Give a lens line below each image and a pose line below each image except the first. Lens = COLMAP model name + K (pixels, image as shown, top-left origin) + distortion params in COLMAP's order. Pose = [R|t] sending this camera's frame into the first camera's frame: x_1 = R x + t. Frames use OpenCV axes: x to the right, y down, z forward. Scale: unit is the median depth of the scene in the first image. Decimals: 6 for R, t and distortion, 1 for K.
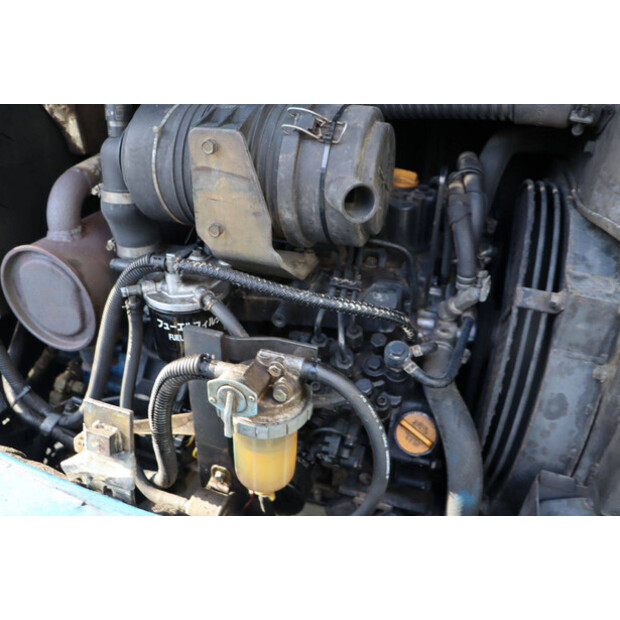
lens RADIAL K [[522.3, 0, 310.0], [0, 522.3, 310.0], [0, 0, 1]] dist [-0.177054, 0.110691]
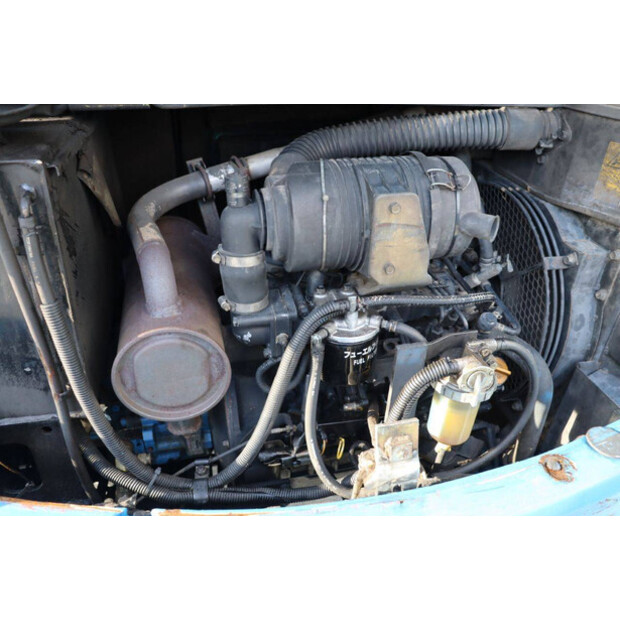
lens RADIAL K [[522.3, 0, 310.0], [0, 522.3, 310.0], [0, 0, 1]] dist [-0.177054, 0.110691]
pose [[0.845717, -0.280241, 0.454123, -0.980866], [0.263094, 0.959357, 0.102061, -0.244192], [-0.464268, 0.033163, 0.885074, -0.050906]]
